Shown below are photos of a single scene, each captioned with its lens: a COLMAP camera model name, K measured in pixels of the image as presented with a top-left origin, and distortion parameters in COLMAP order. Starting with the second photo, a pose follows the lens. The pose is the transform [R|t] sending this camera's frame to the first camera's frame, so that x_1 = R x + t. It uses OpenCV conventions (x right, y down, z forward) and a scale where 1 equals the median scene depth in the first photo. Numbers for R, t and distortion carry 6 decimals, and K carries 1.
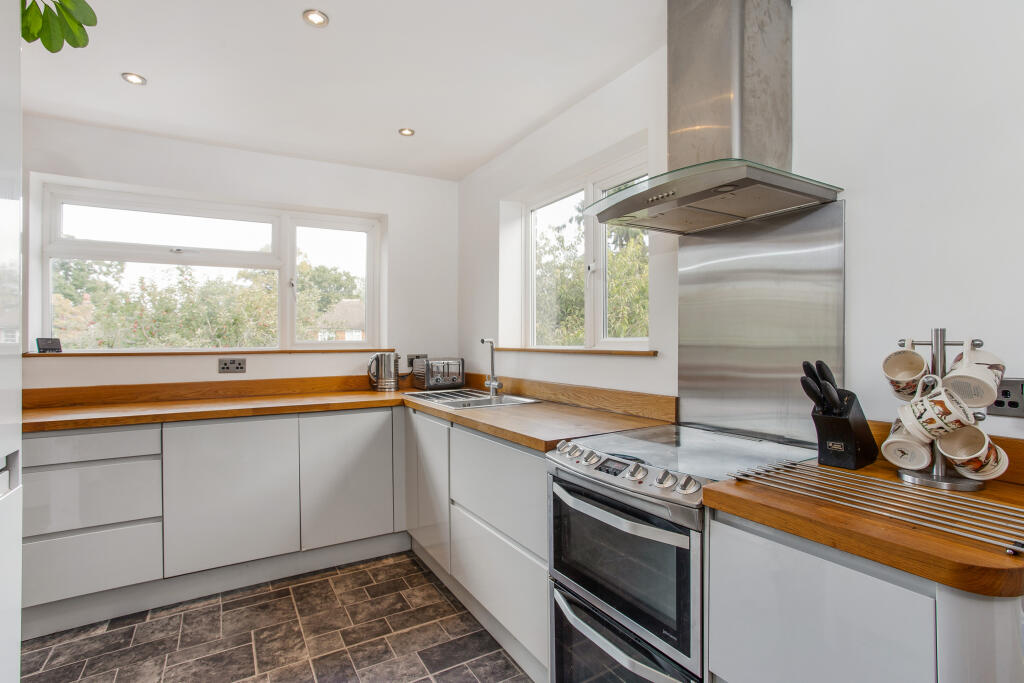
lens RADIAL K [[496.7, 0, 512.0], [0, 496.7, 341.5], [0, 0, 1]] dist [-0.072254, 0.036526]
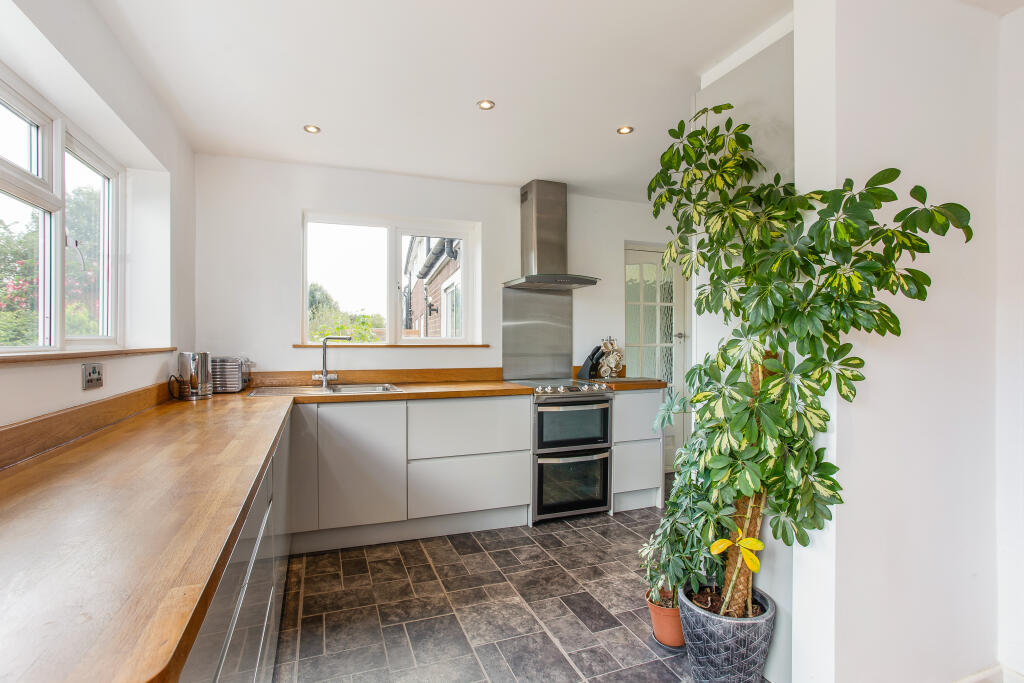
lens RADIAL K [[496.7, 0, 512.0], [0, 496.7, 341.5], [0, 0, 1]] dist [-0.072254, 0.036526]
pose [[0.169506, -0.002404, 0.985526, -1.396573], [-0.006035, 0.999976, 0.003477, 0.000815], [-0.985511, -0.006537, 0.169487, 0.528425]]
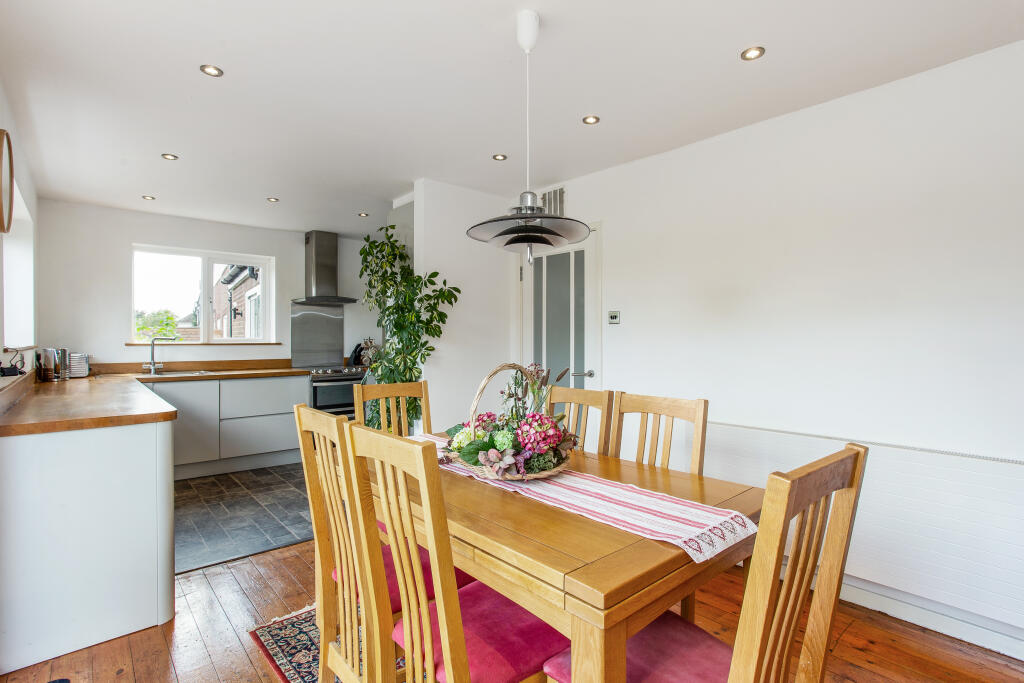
lens RADIAL K [[496.7, 0, 512.0], [0, 496.7, 341.5], [0, 0, 1]] dist [-0.072254, 0.036526]
pose [[-0.183735, -0.003761, 0.982969, -2.306593], [-0.003255, 0.999990, 0.003218, -0.000783], [-0.982970, -0.002608, -0.183745, 0.219677]]
